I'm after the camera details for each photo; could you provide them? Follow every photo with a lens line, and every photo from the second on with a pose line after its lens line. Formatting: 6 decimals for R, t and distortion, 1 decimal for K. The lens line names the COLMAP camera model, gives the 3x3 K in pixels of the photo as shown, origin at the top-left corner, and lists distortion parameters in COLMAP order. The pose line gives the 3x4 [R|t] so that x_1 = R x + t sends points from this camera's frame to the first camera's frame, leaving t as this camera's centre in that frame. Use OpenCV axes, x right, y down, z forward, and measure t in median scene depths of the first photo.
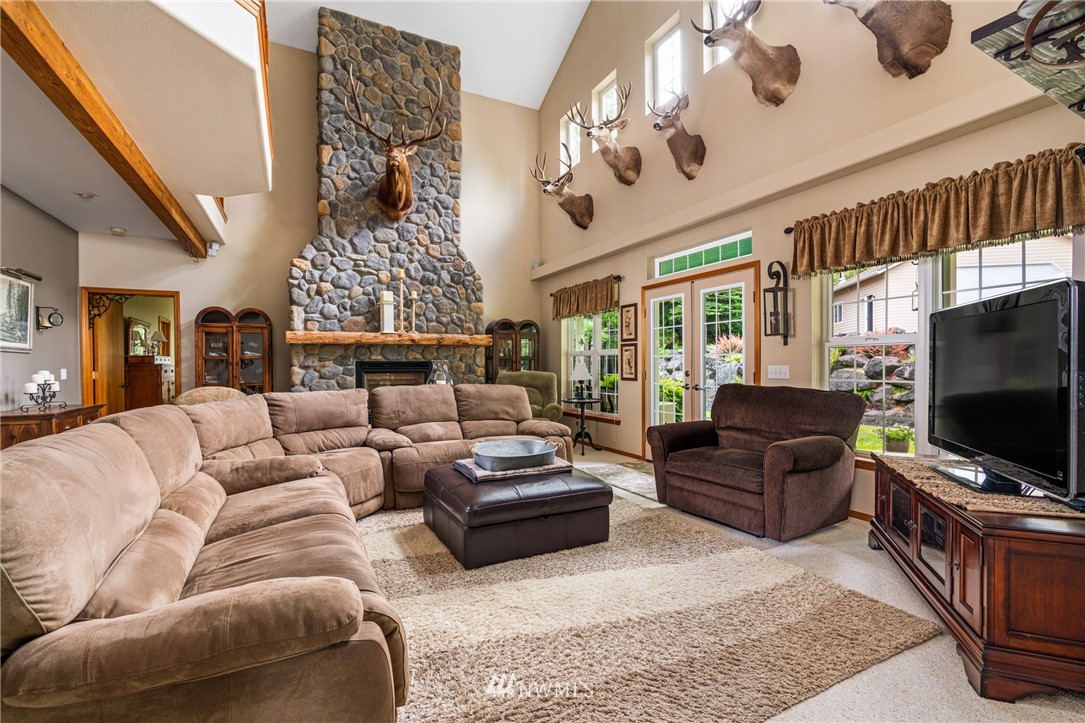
lens RADIAL K [[492.5, 0, 543.0], [0, 492.5, 363.0], [0, 0, 1]] dist [-0.016372, 0.001927]
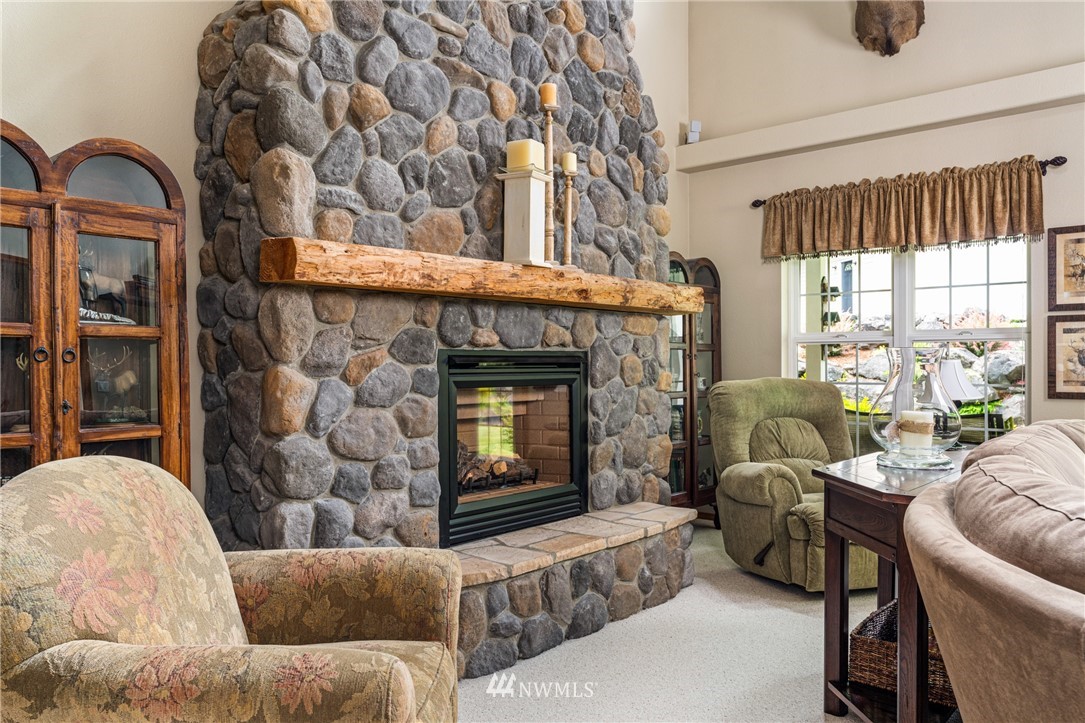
lens RADIAL K [[812.0, 0, 542.7], [0, 812.0, 364.0], [0, 0, 1]] dist [-0.012163, -0.001633]
pose [[0.927327, 0.003247, 0.374238, -0.521303], [-0.002671, 0.999994, -0.002059, 0.006940], [-0.374243, 0.000910, 0.927330, 0.492826]]
